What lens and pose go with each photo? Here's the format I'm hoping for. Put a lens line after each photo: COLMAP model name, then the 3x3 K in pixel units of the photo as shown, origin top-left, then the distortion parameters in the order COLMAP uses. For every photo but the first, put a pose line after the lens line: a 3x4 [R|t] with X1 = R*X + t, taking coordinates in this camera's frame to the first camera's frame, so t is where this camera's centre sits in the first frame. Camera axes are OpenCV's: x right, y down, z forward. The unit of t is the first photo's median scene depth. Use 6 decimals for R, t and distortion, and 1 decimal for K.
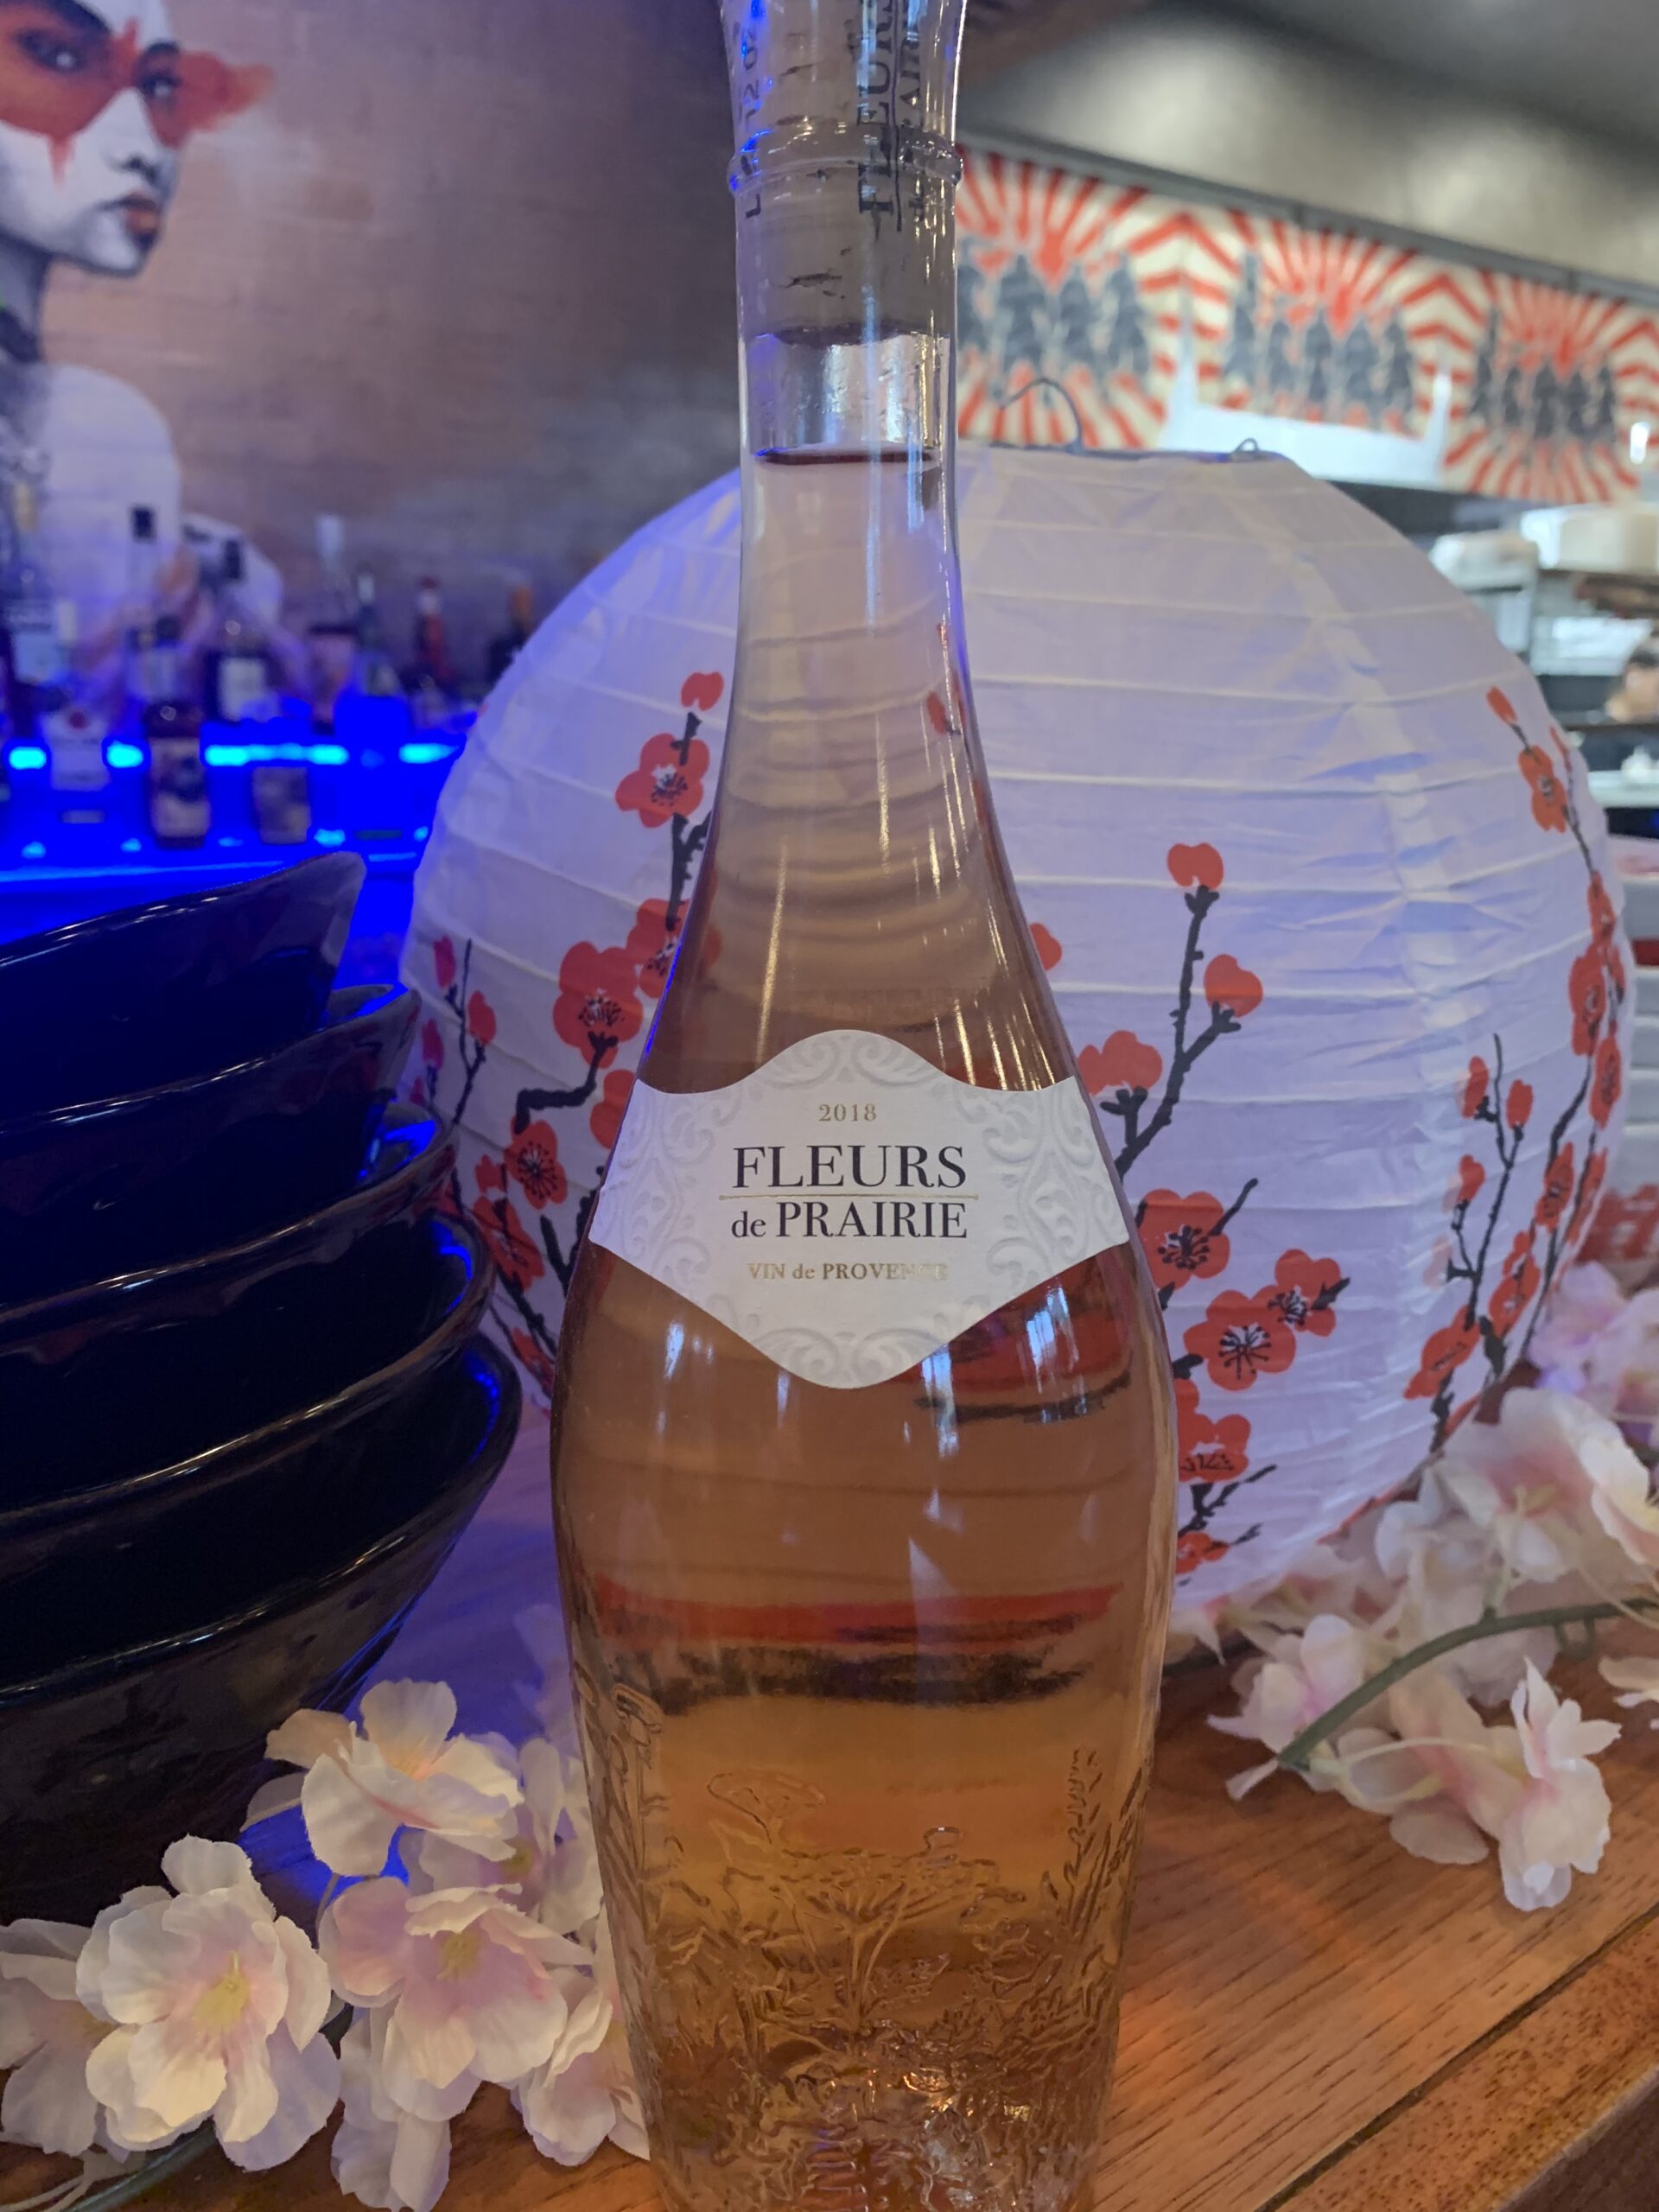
lens RADIAL K [[1749.9, 0, 821.4], [0, 1749.9, 1096.1], [0, 0, 1]] dist [-0.015761, -0.004446]
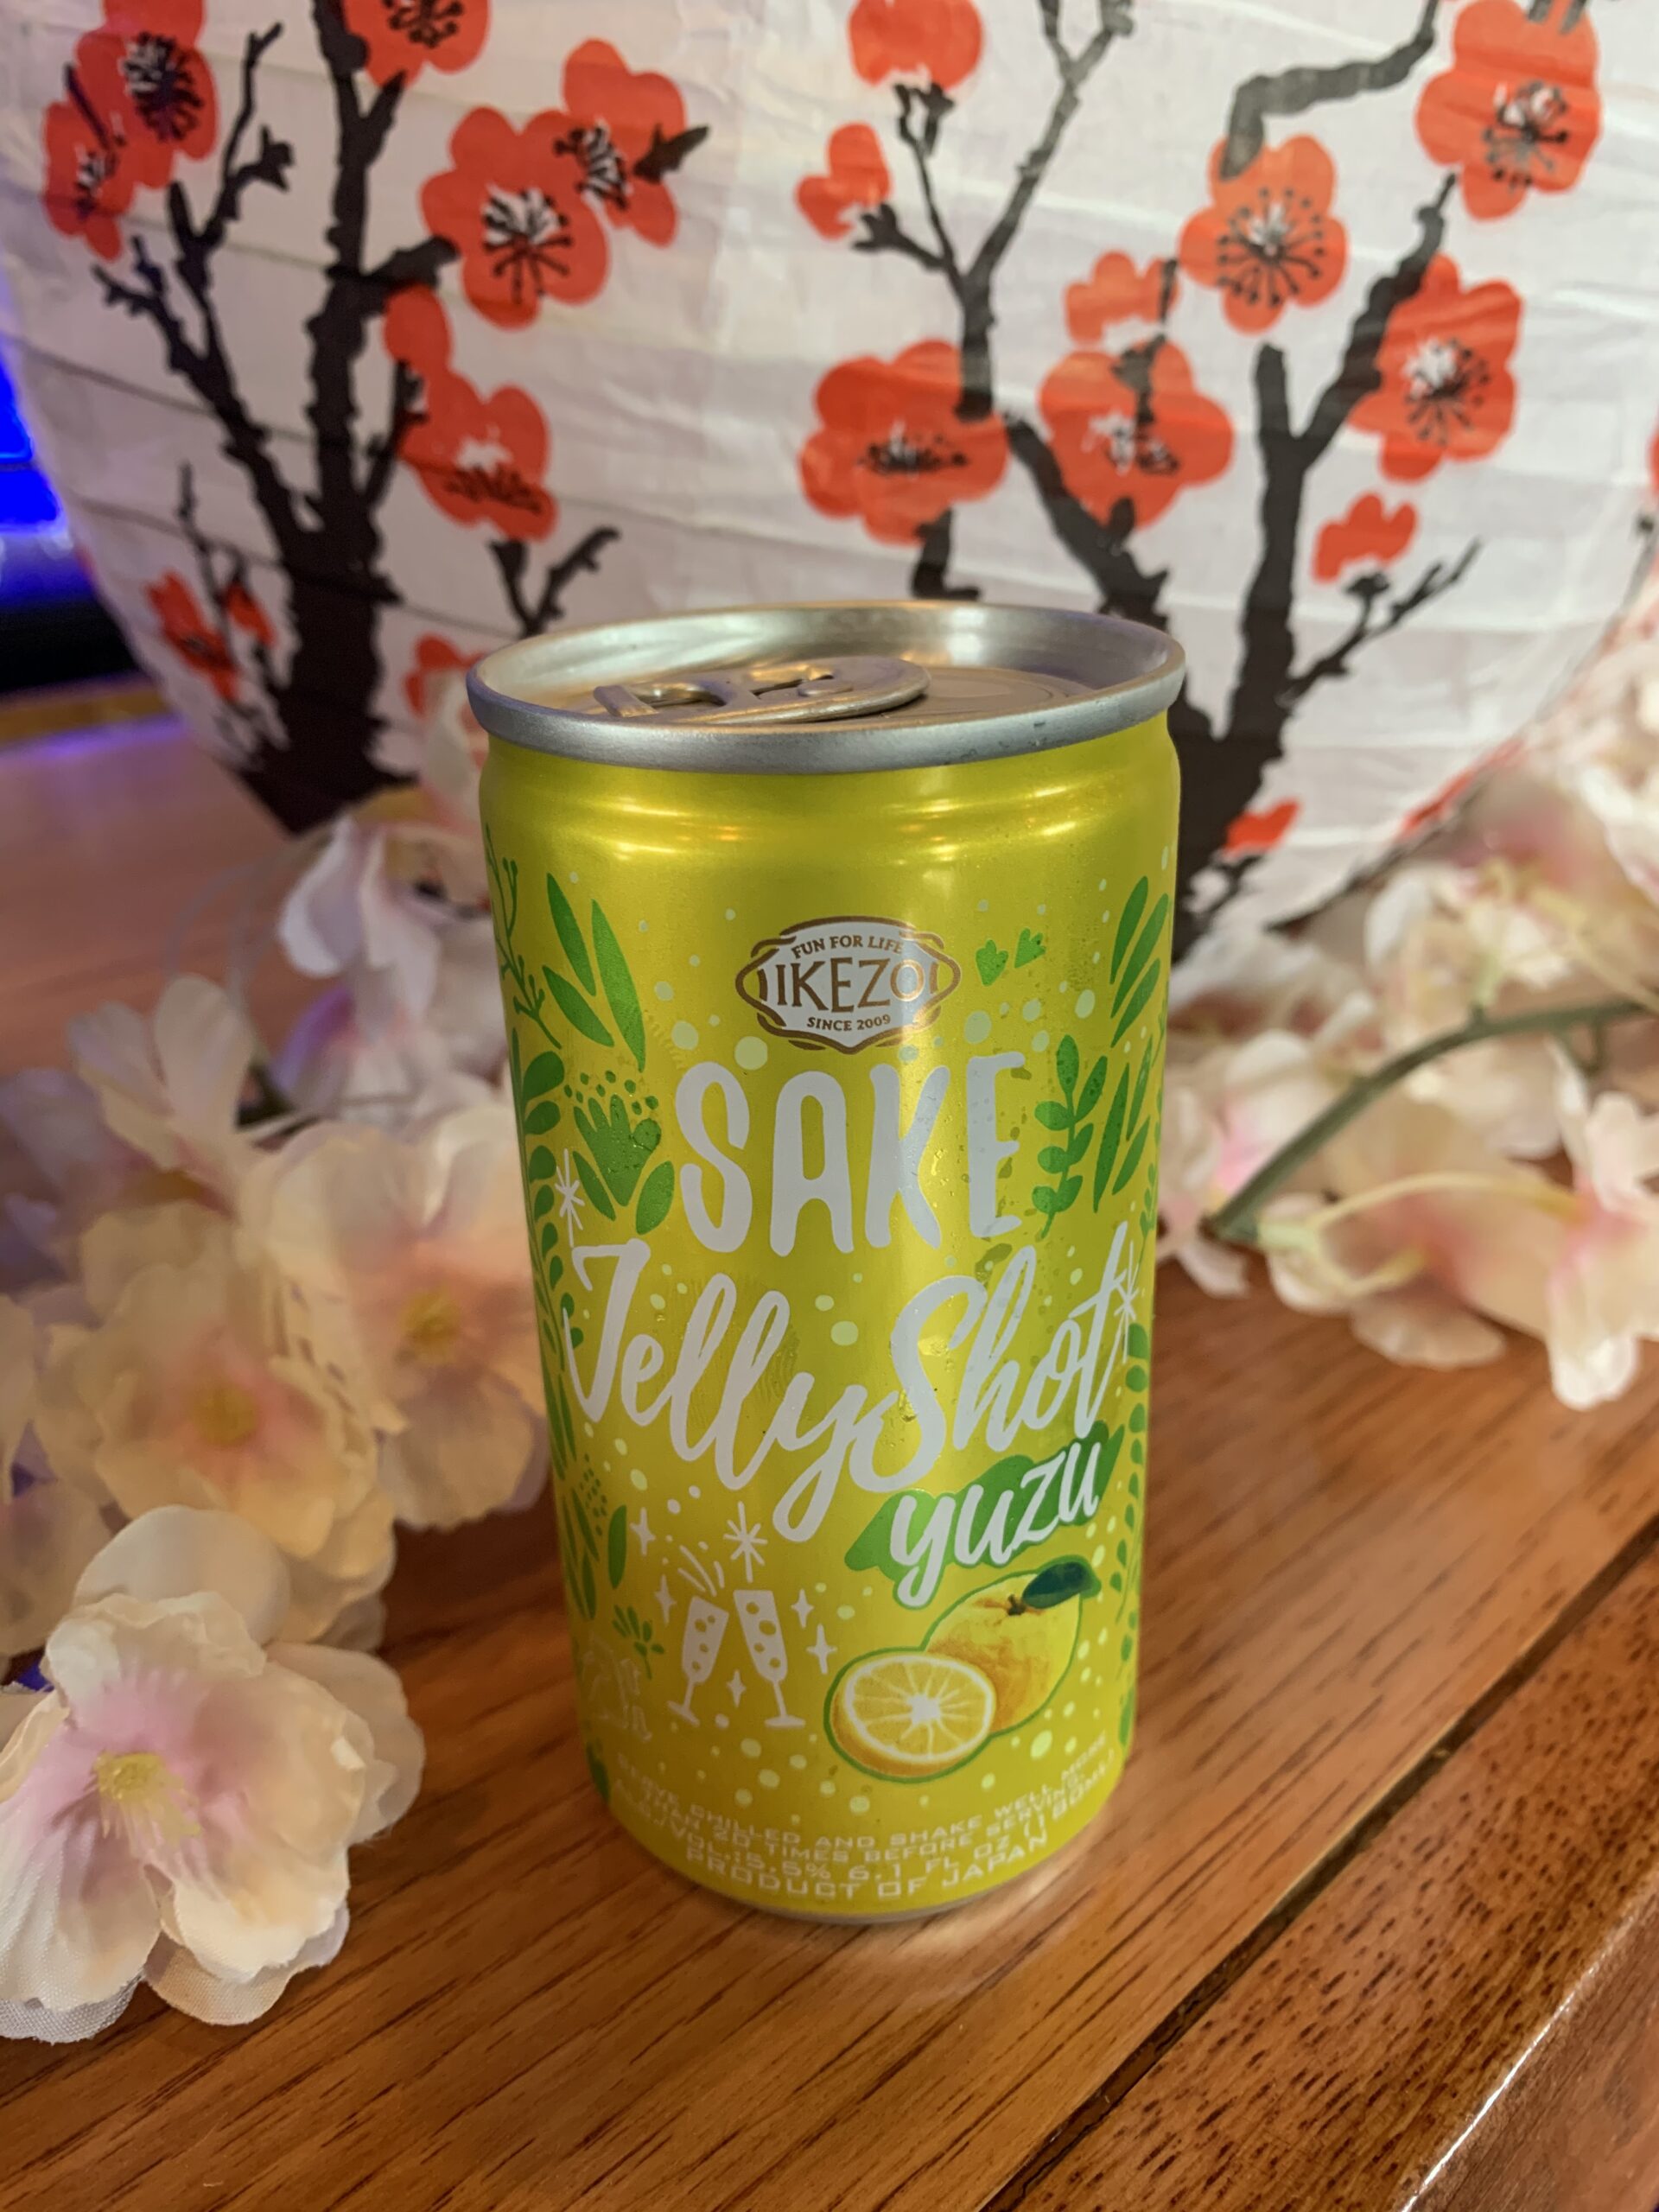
lens RADIAL K [[1749.9, 0, 806.9], [0, 1749.9, 1065.6], [0, 0, 1]] dist [-0.015761, -0.004446]
pose [[0.510843, -0.360631, 0.780375, -0.775908], [0.215757, 0.932486, 0.289688, 0.095264], [-0.832159, 0.020386, 0.554163, 0.871779]]
